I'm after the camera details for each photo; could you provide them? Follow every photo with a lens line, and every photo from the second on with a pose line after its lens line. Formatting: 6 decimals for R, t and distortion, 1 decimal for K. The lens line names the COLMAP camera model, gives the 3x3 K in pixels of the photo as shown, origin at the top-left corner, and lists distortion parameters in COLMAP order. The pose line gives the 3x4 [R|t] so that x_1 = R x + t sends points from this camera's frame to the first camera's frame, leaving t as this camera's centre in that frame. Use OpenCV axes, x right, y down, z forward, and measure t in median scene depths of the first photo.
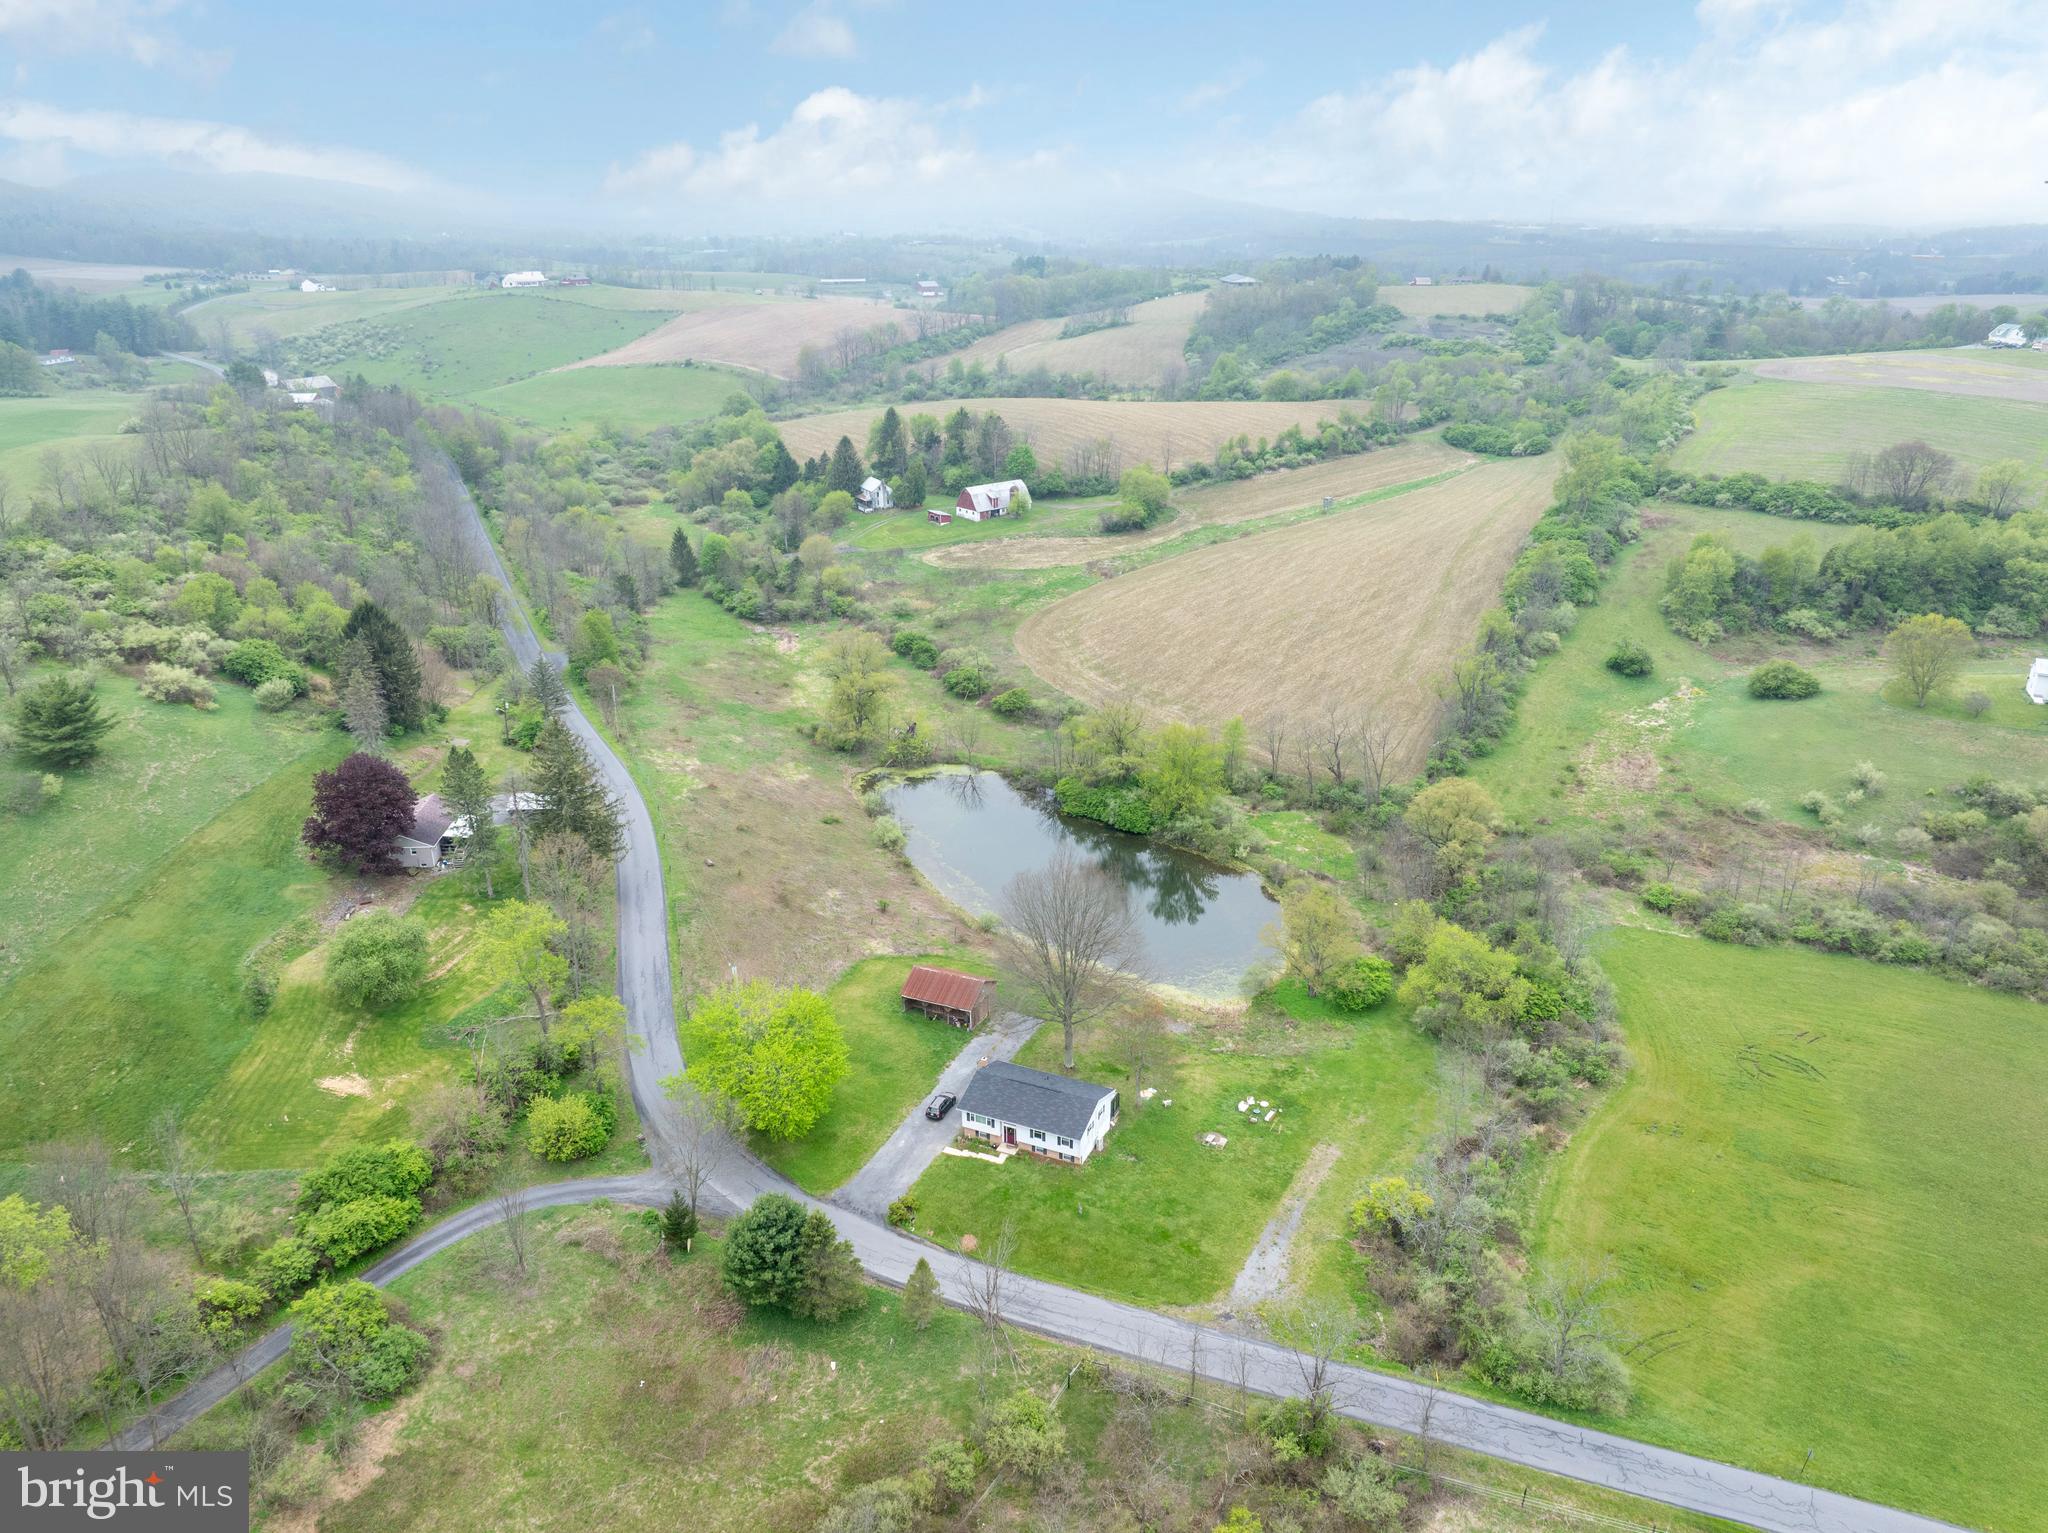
lens RADIAL K [[1435.4, 0, 1026.1], [0, 1435.4, 770.4], [0, 0, 1]] dist [-0.038019, 0.006886]
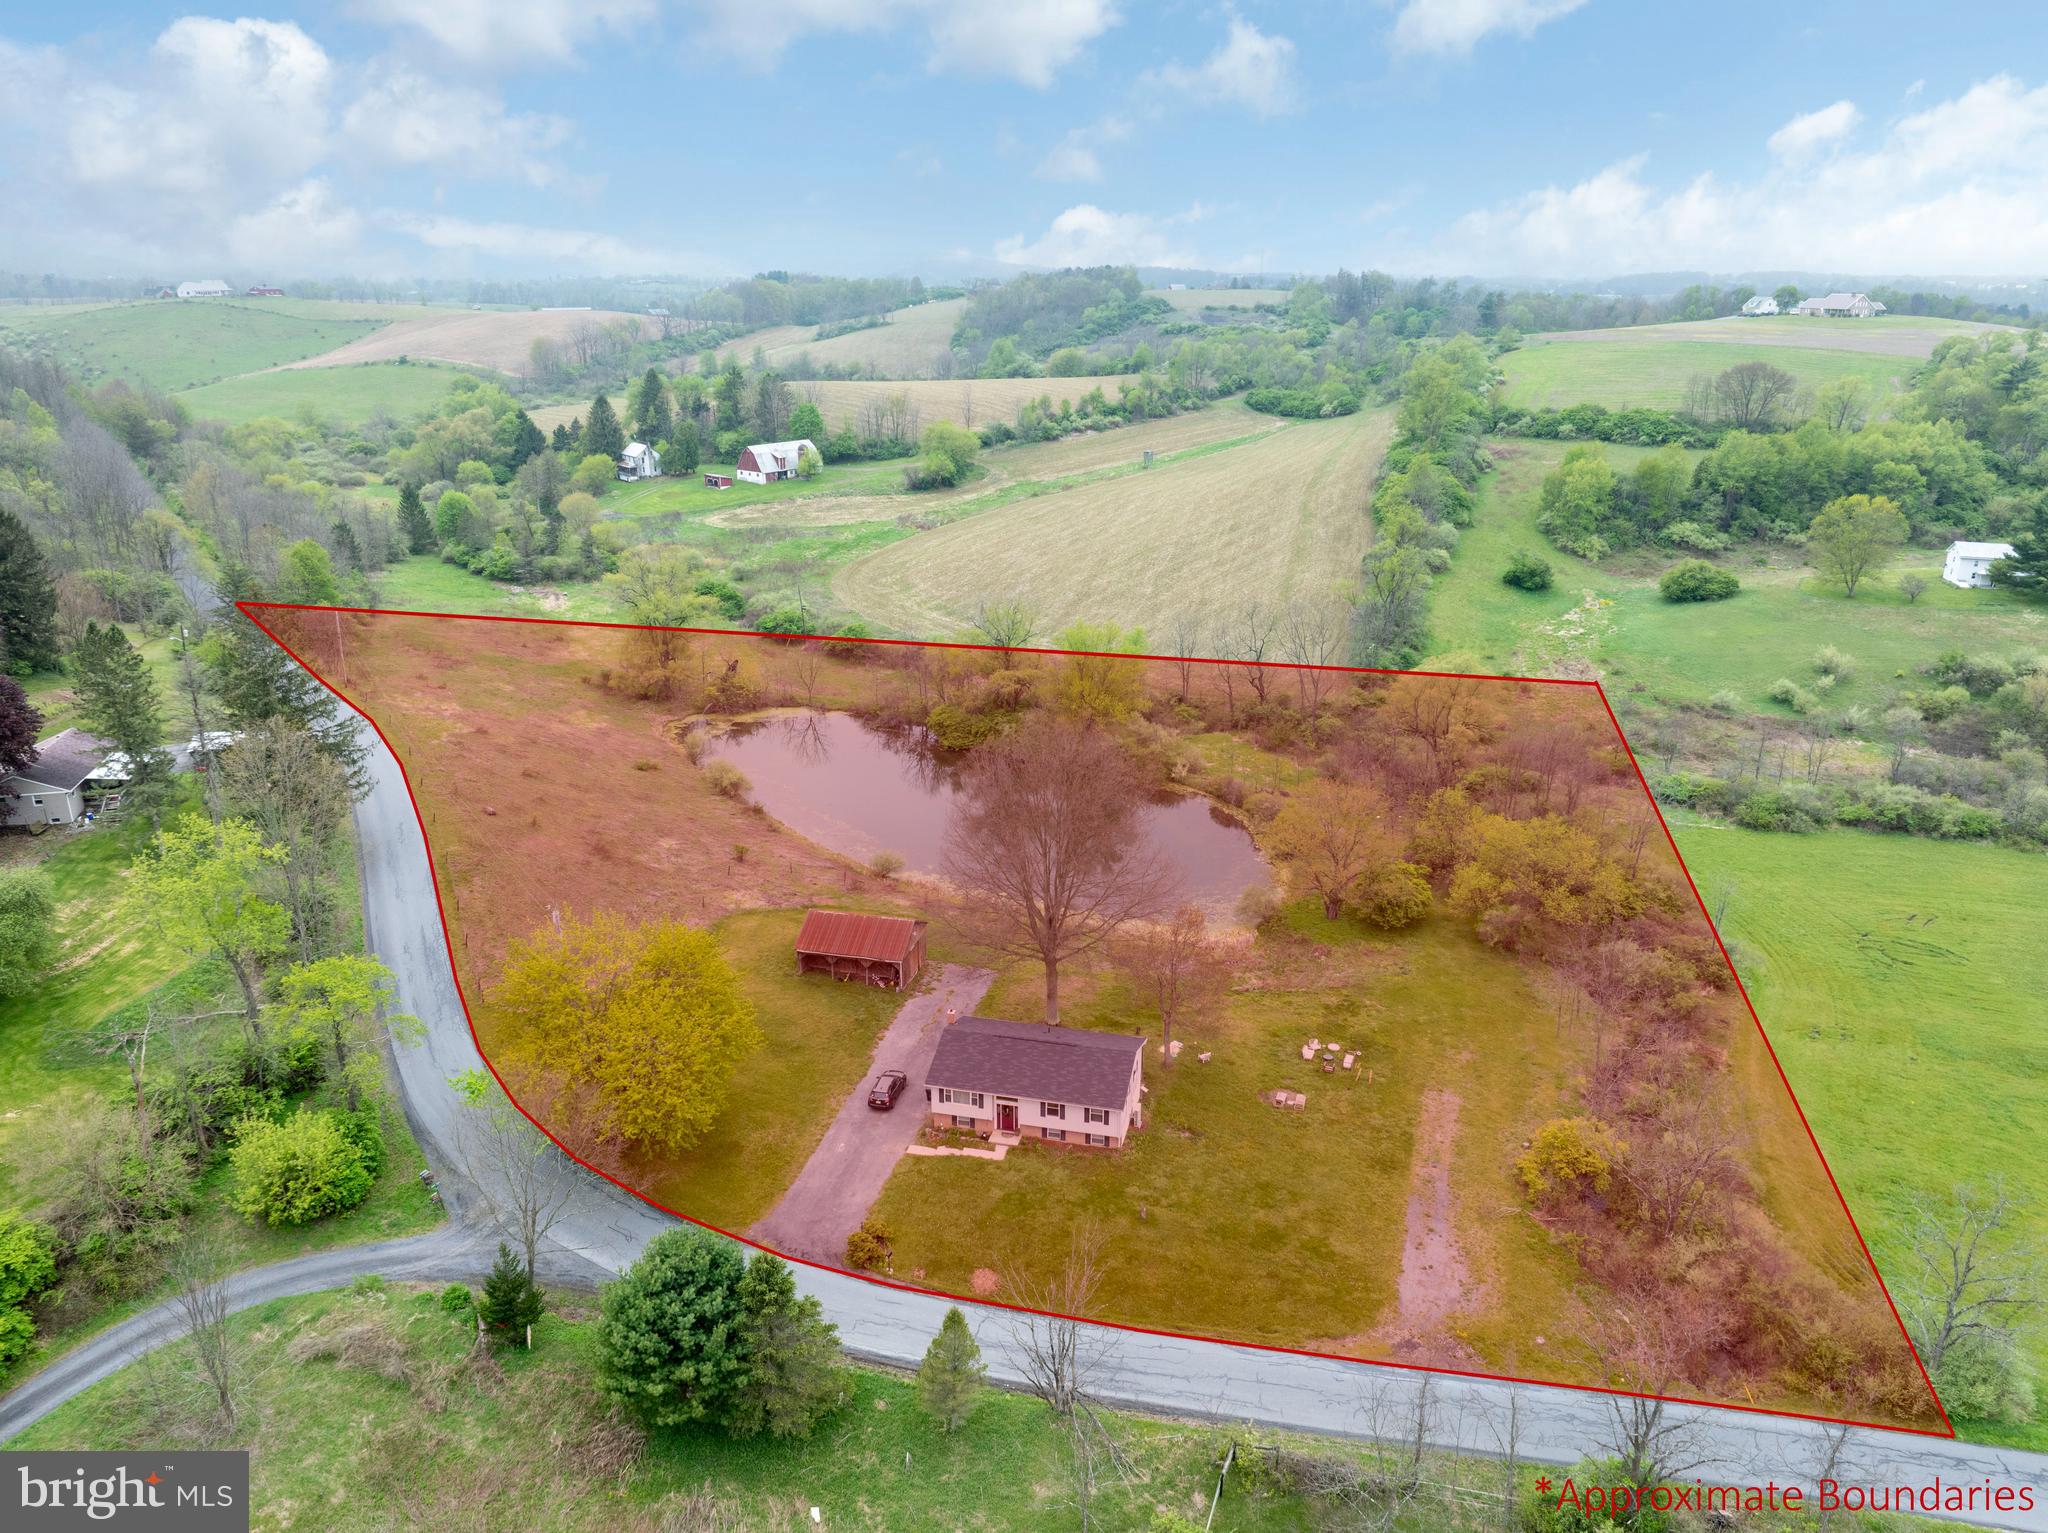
lens RADIAL K [[1435.4, 0, 1028.3], [0, 1435.4, 766.2], [0, 0, 1]] dist [-0.038019, 0.006886]
pose [[0.982740, -0.052280, 0.177454, -0.079783], [0.059632, 0.997558, -0.036349, 0.083152], [-0.175120, 0.046303, 0.983458, 0.238239]]
